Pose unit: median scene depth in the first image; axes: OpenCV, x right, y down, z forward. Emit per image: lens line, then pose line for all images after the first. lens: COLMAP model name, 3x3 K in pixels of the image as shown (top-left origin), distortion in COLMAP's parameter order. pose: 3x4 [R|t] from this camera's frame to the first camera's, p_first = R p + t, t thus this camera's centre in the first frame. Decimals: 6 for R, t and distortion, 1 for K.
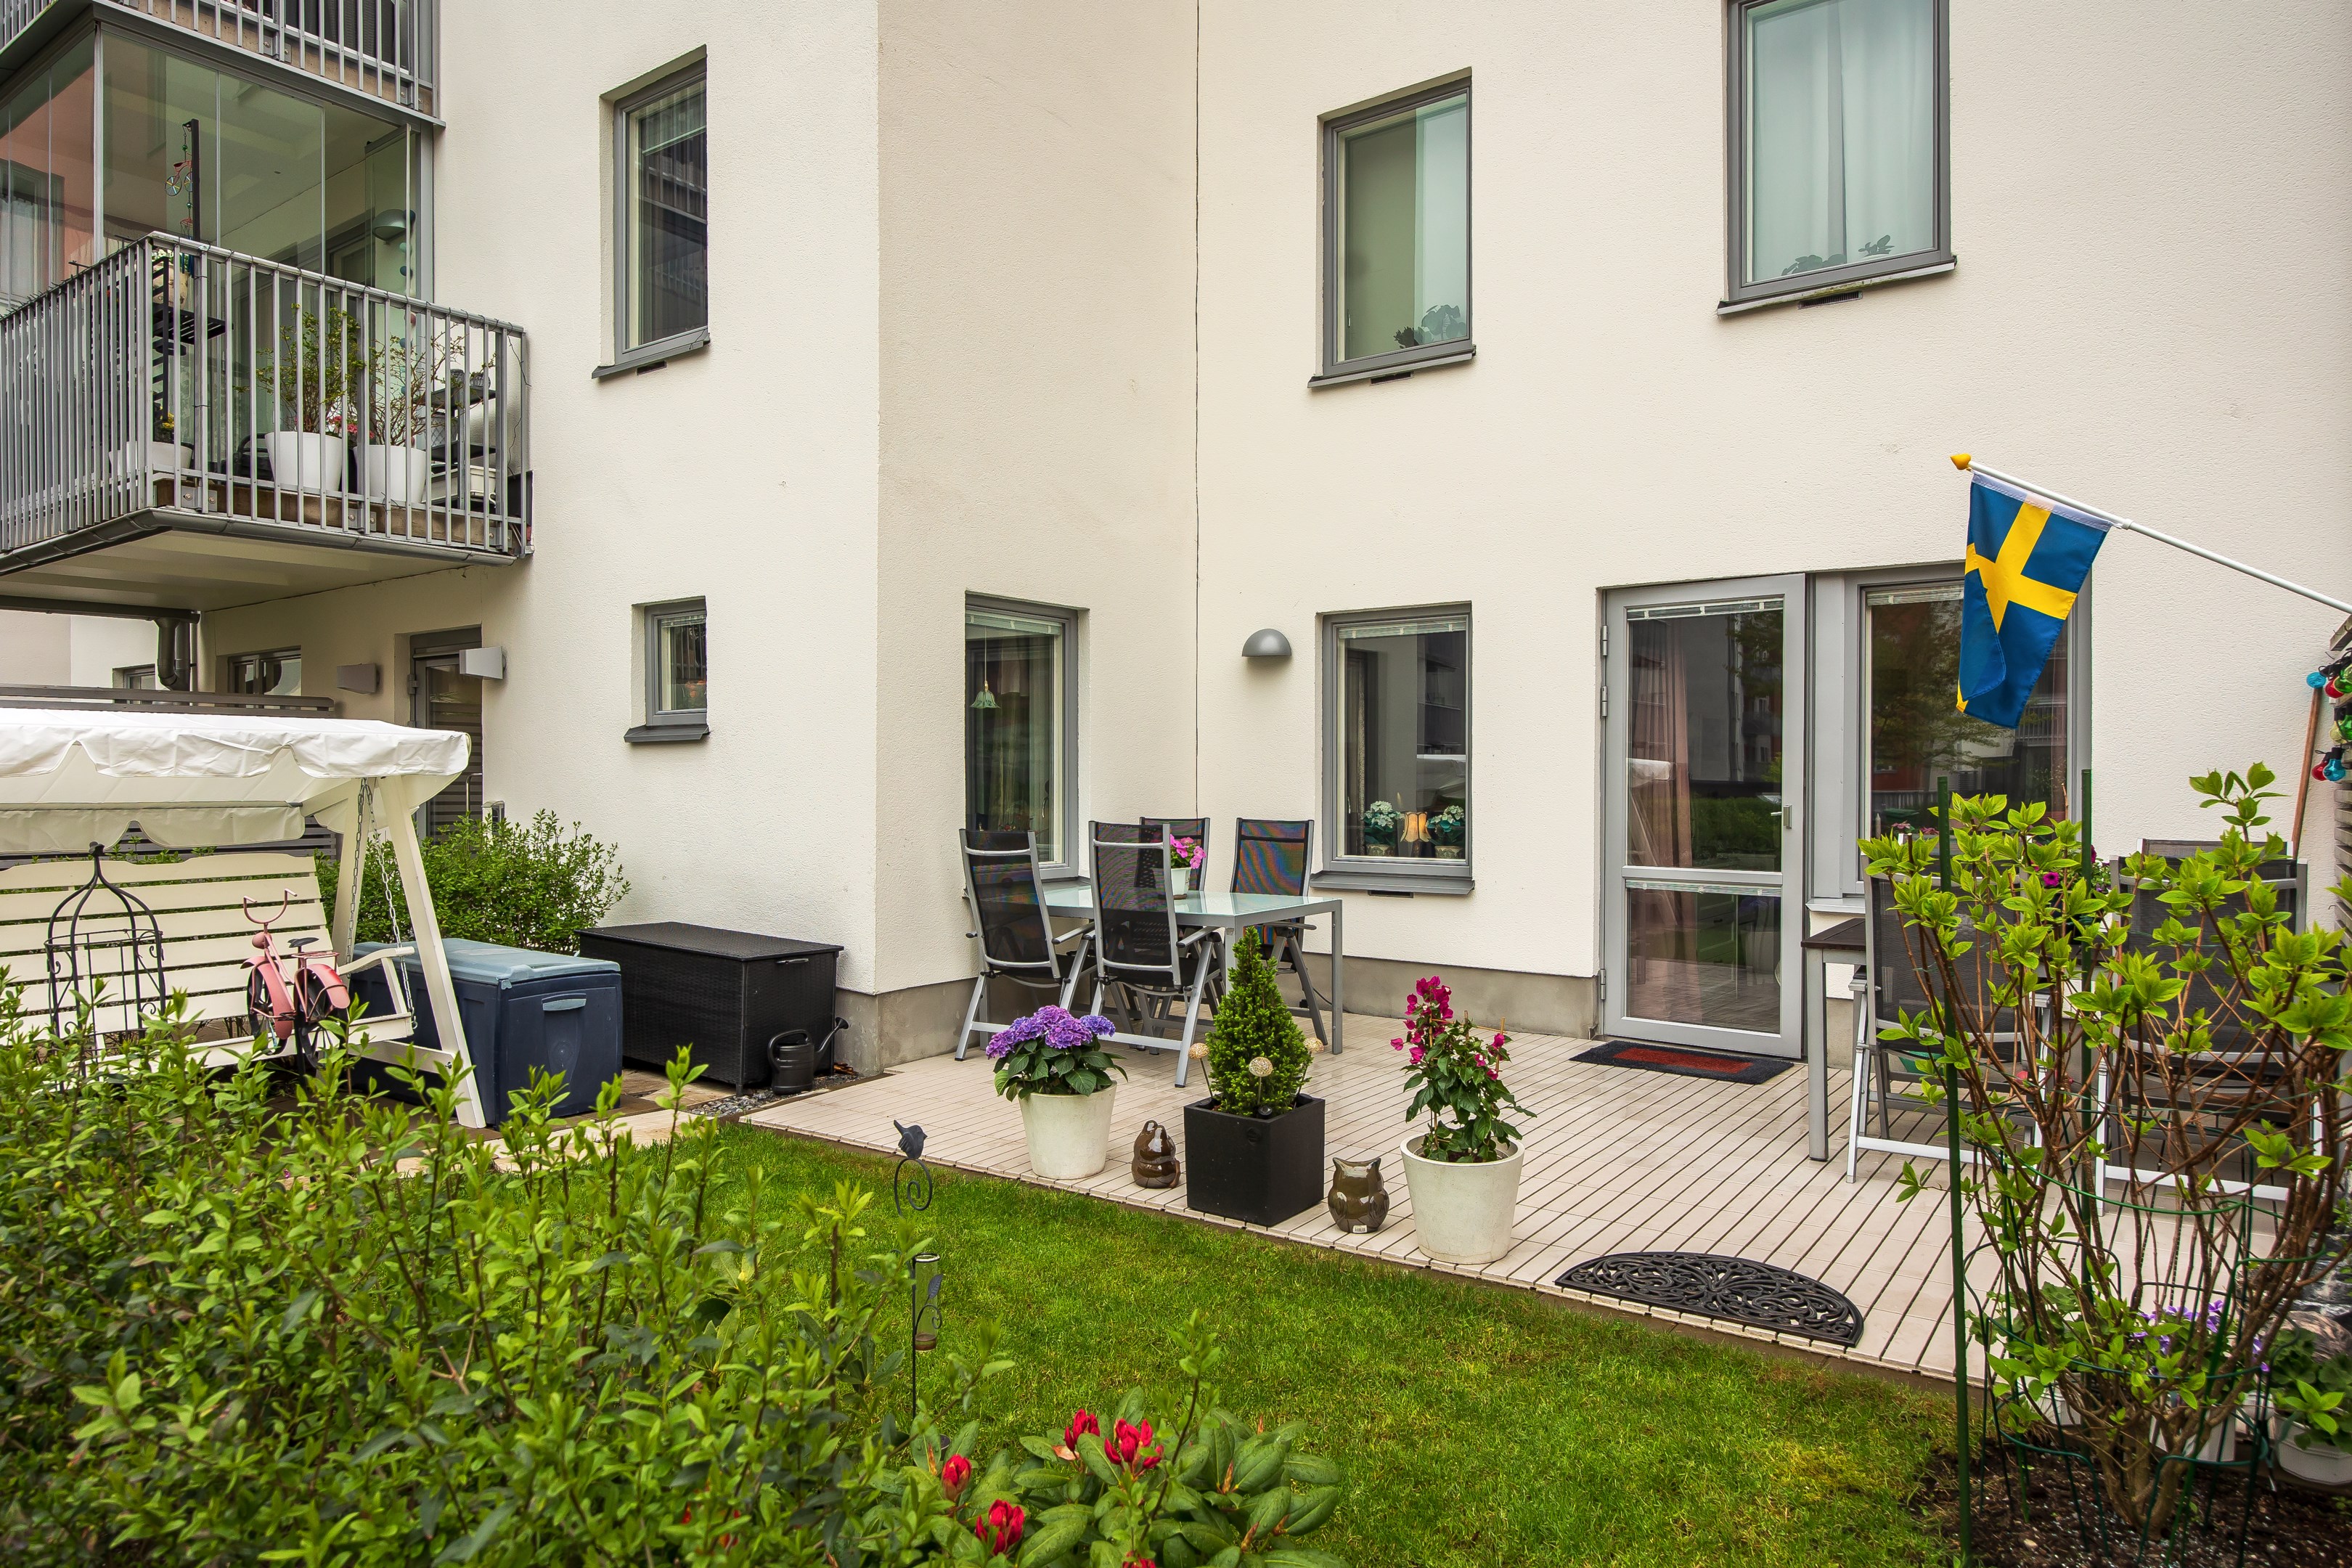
lens RADIAL K [[1498.2, 0, 1176.0], [0, 1498.2, 784.0], [0, 0, 1]] dist [0.000403, 0.000077]
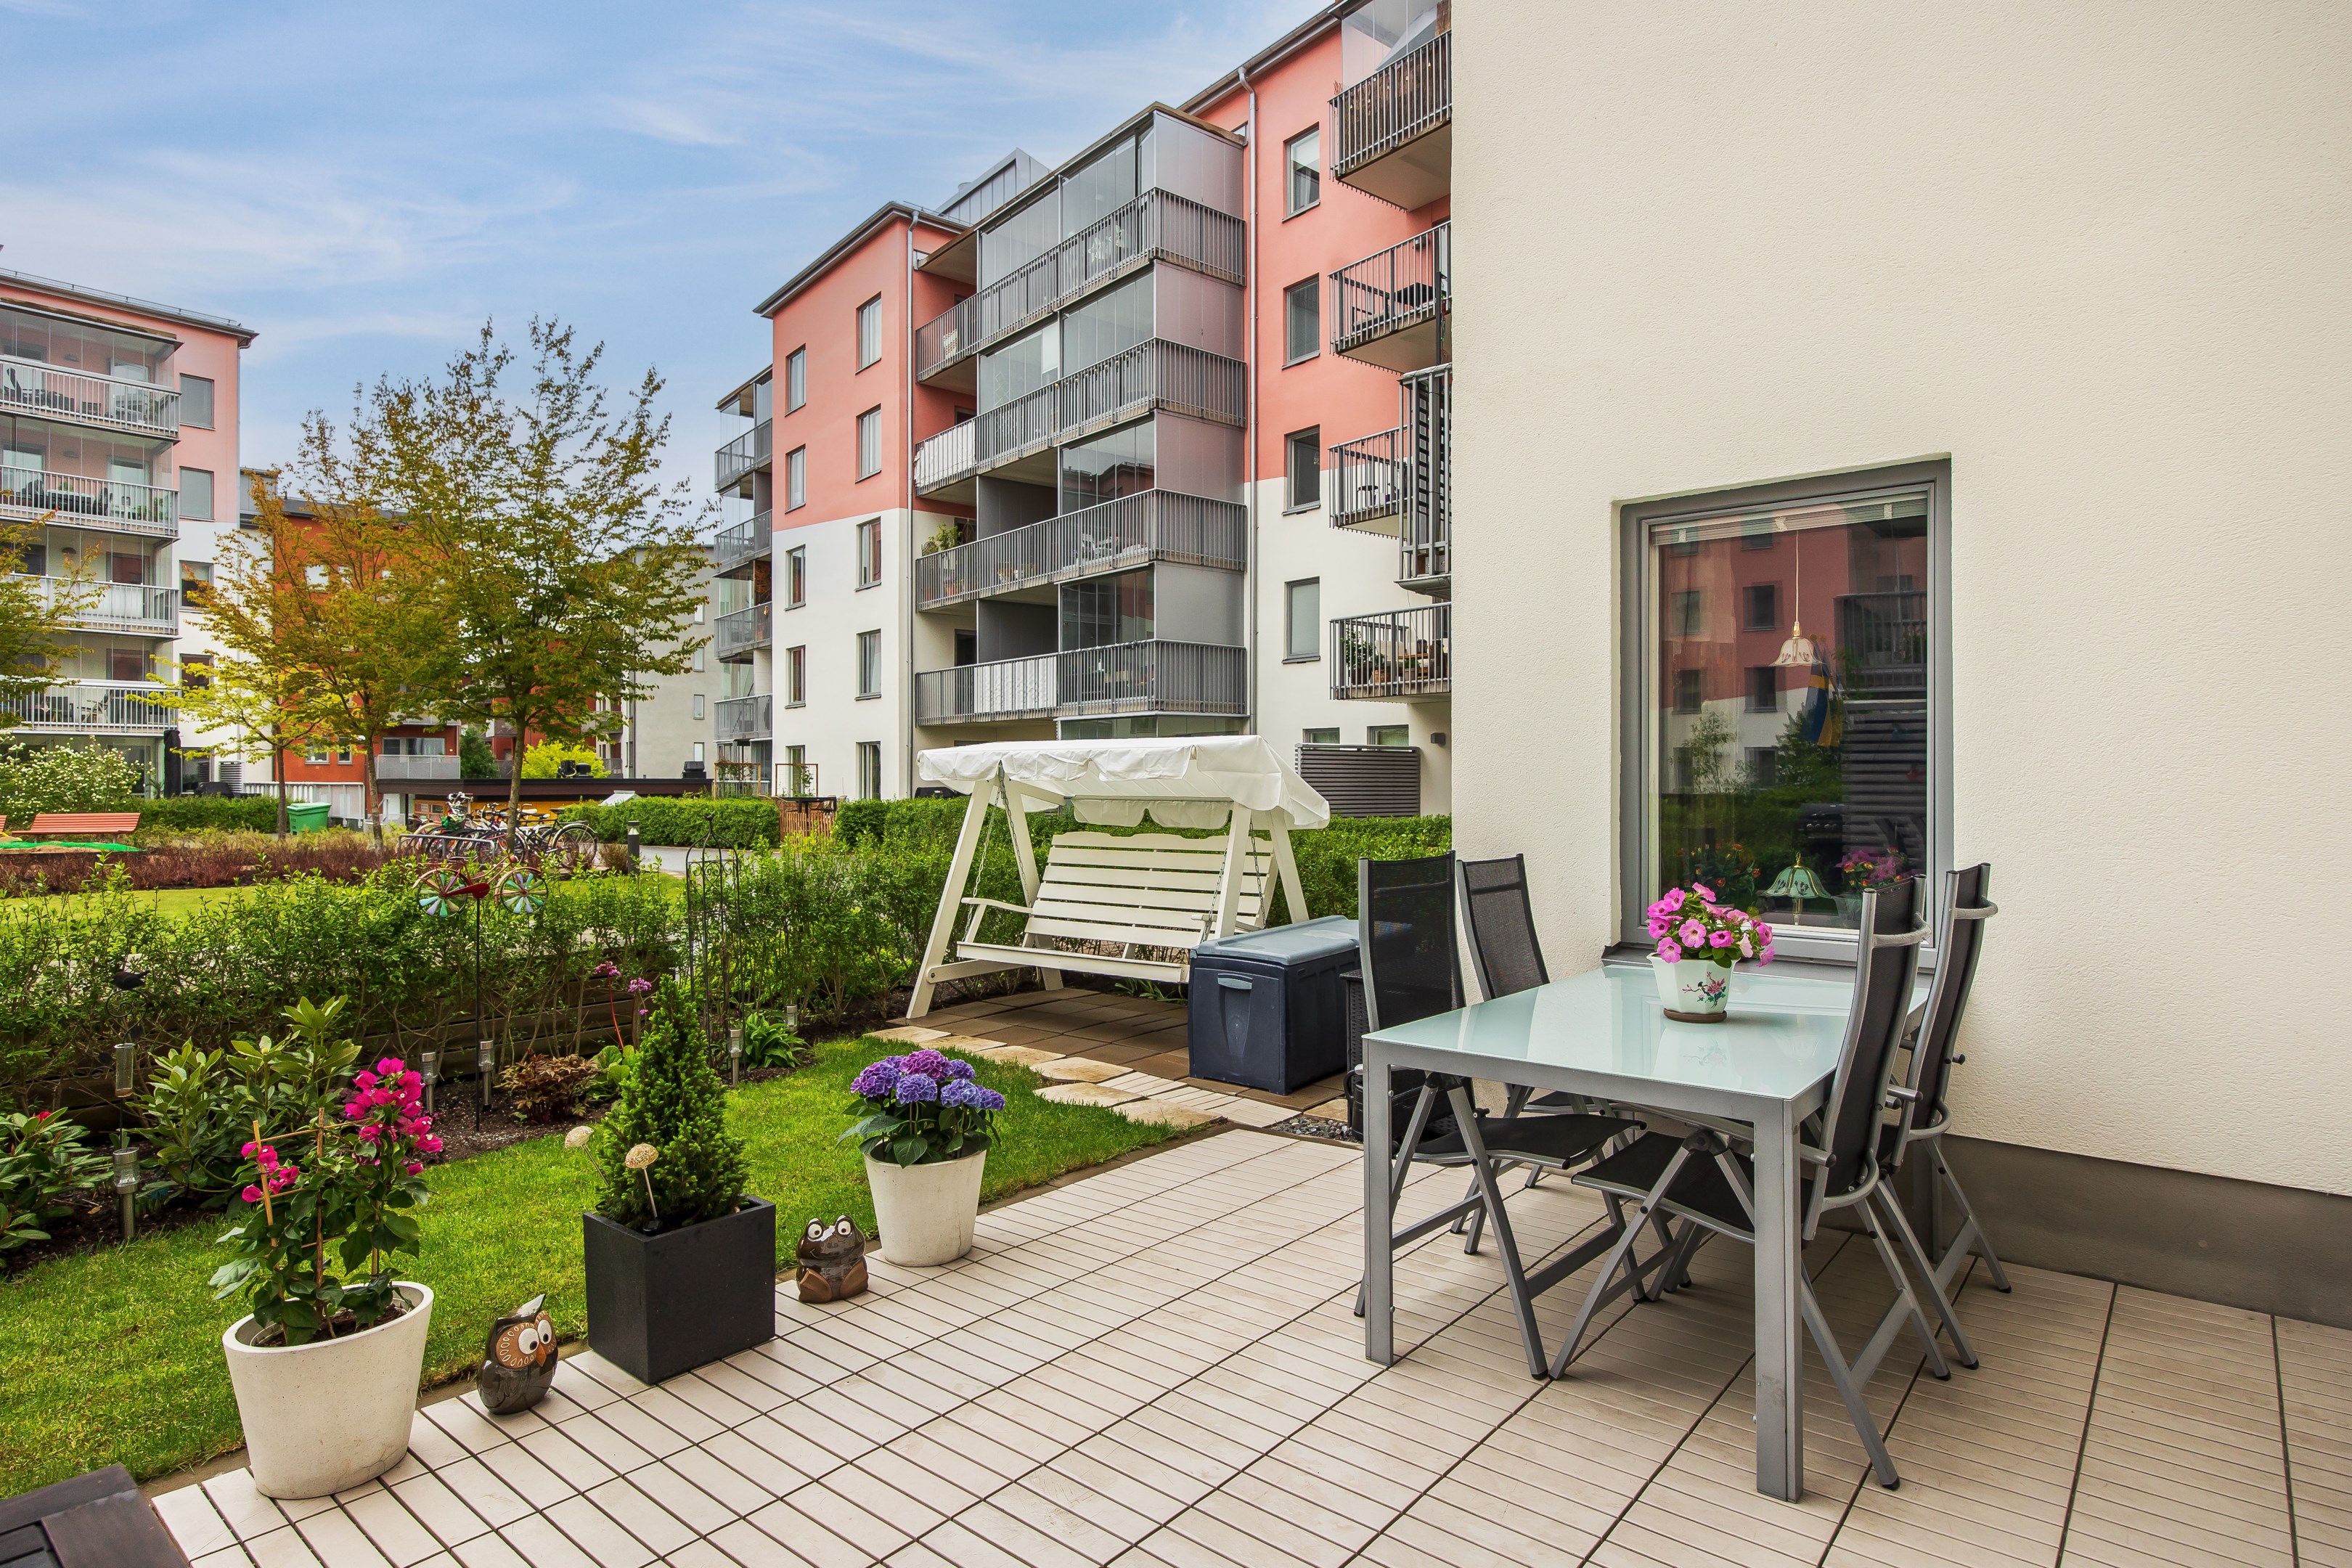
lens RADIAL K [[1260.2, 0, 1176.0], [0, 1260.2, 784.0], [0, 0, 1]] dist [-0.004091, -0.000197]
pose [[-0.040066, 0.007519, -0.999169, 0.661550], [-0.005335, 0.999956, 0.007738, -0.012072], [0.999183, 0.005640, -0.040024, 1.202359]]
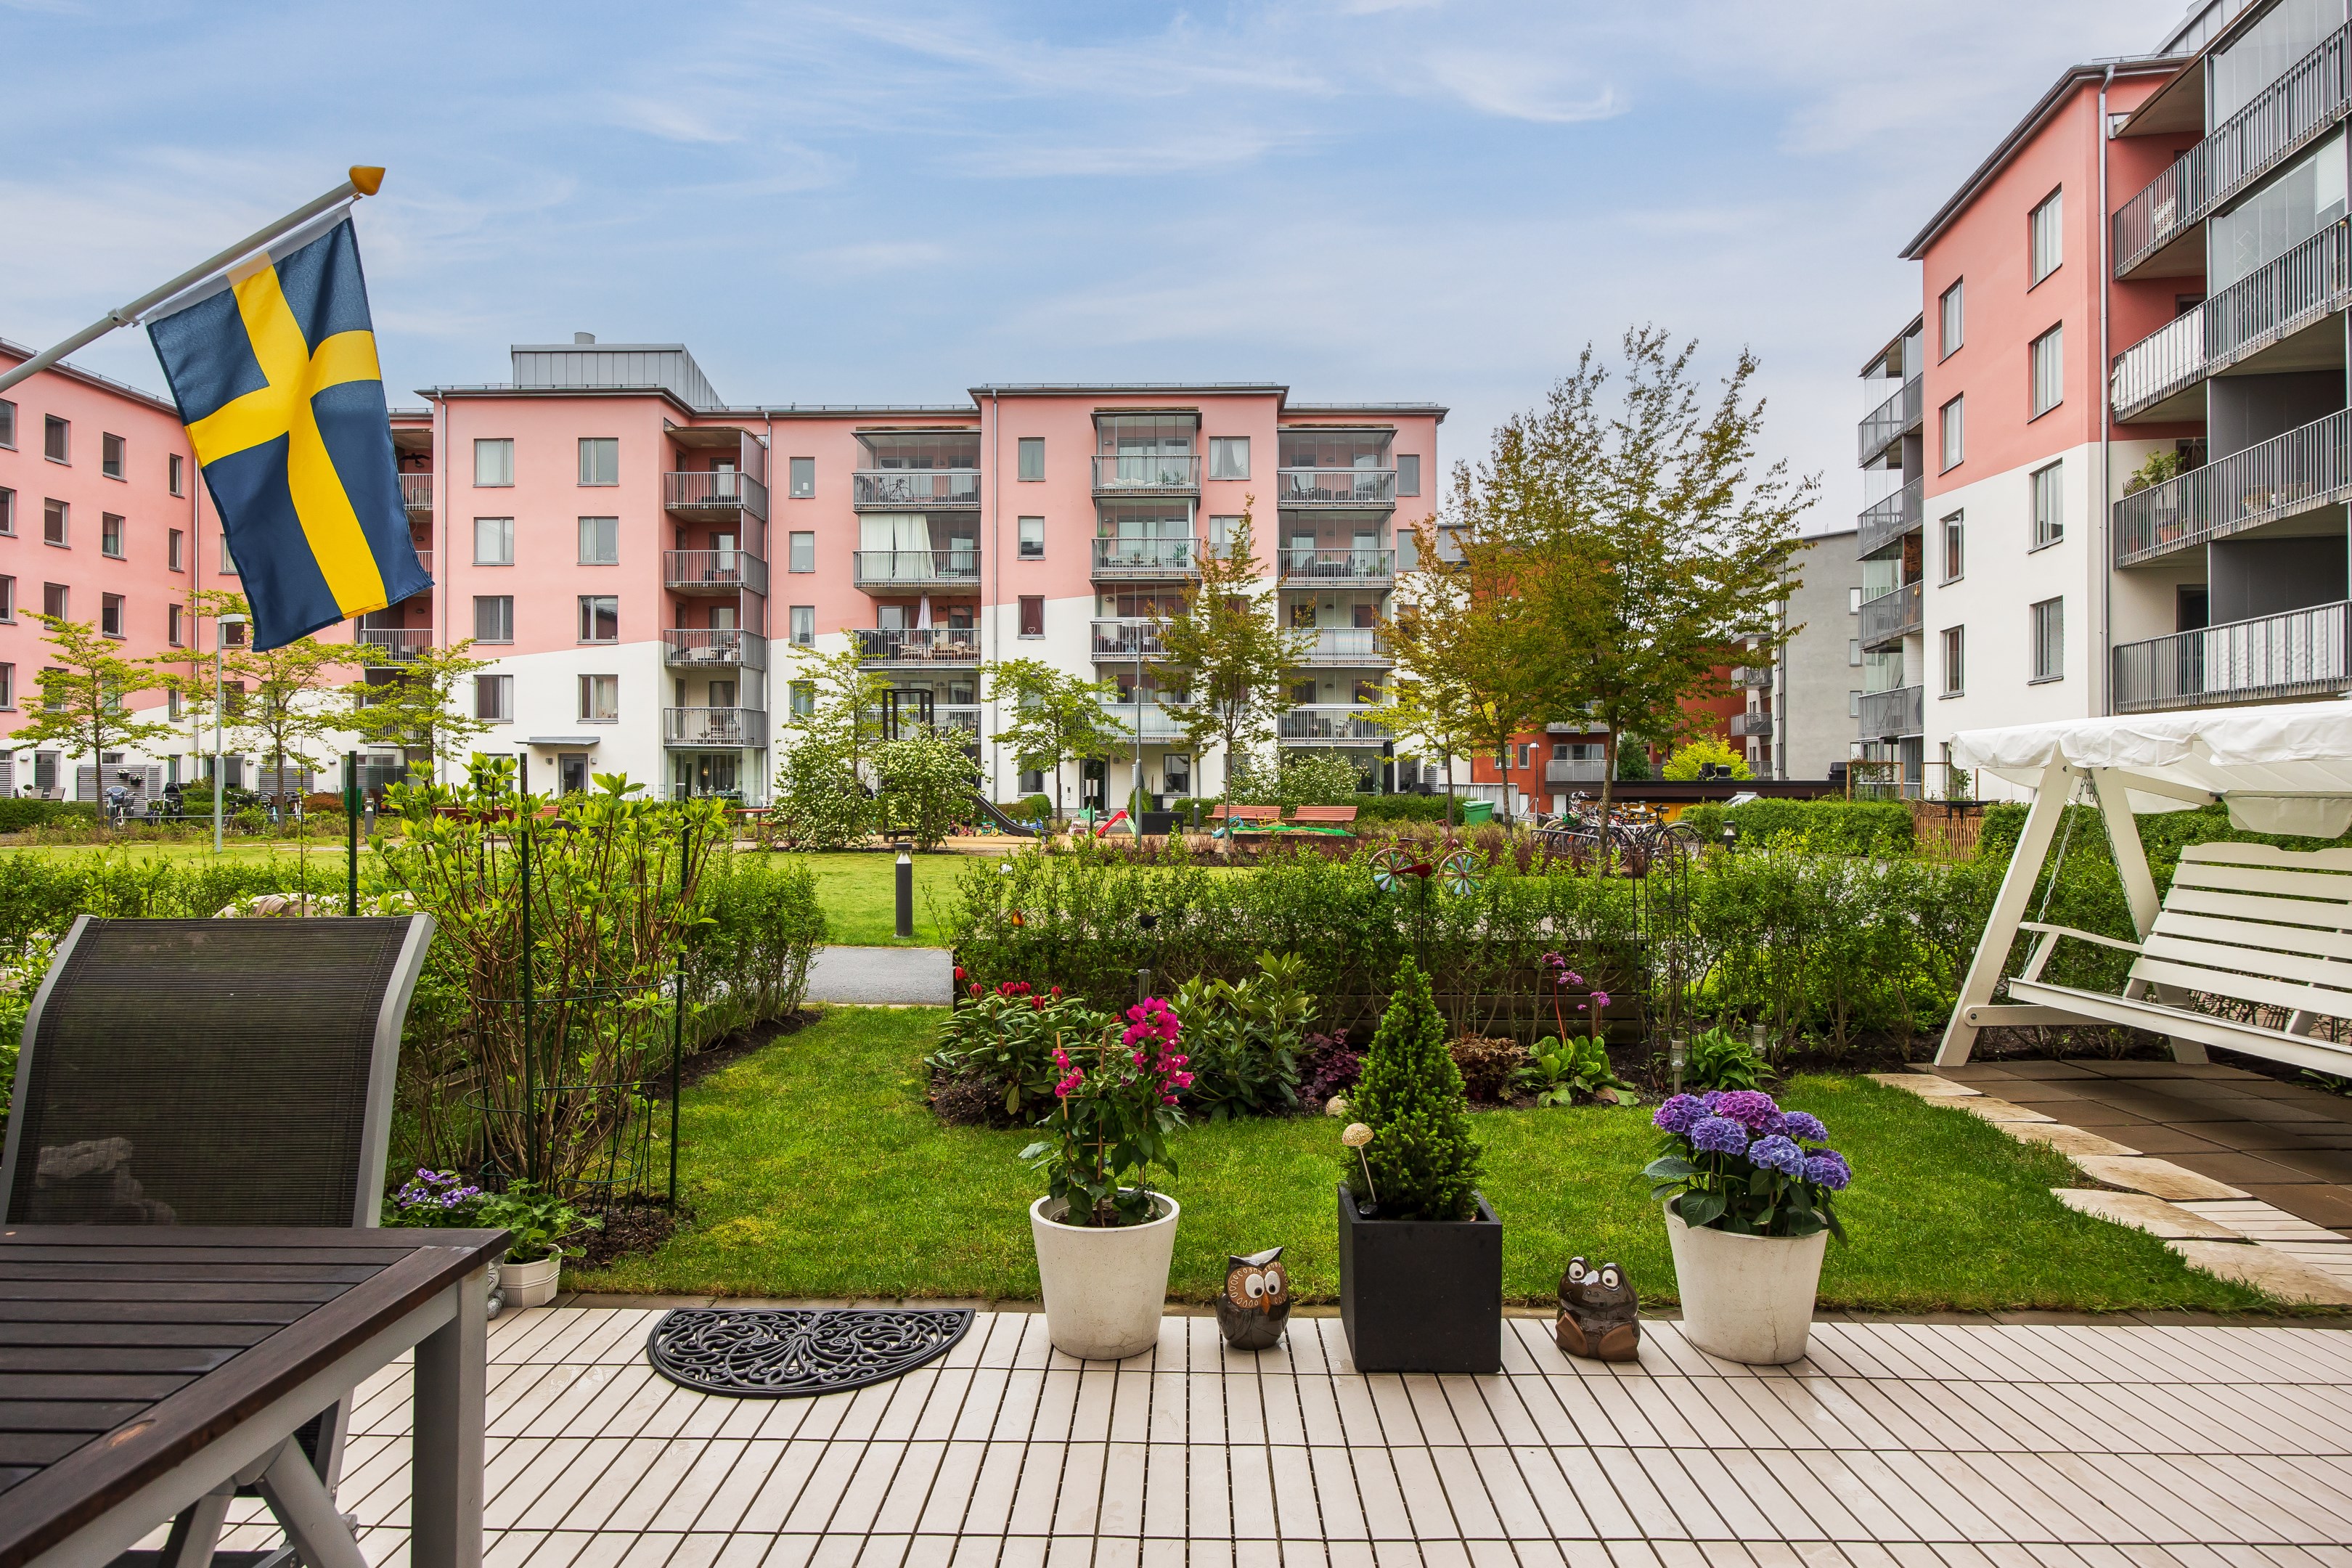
lens RADIAL K [[1260.2, 0, 1176.0], [0, 1260.2, 784.0], [0, 0, 1]] dist [-0.004091, -0.000197]
pose [[-0.803325, 0.001914, -0.595538, 0.488790], [-0.001906, 0.999981, 0.005785, 0.004288], [0.595538, 0.005782, -0.803306, 1.348956]]
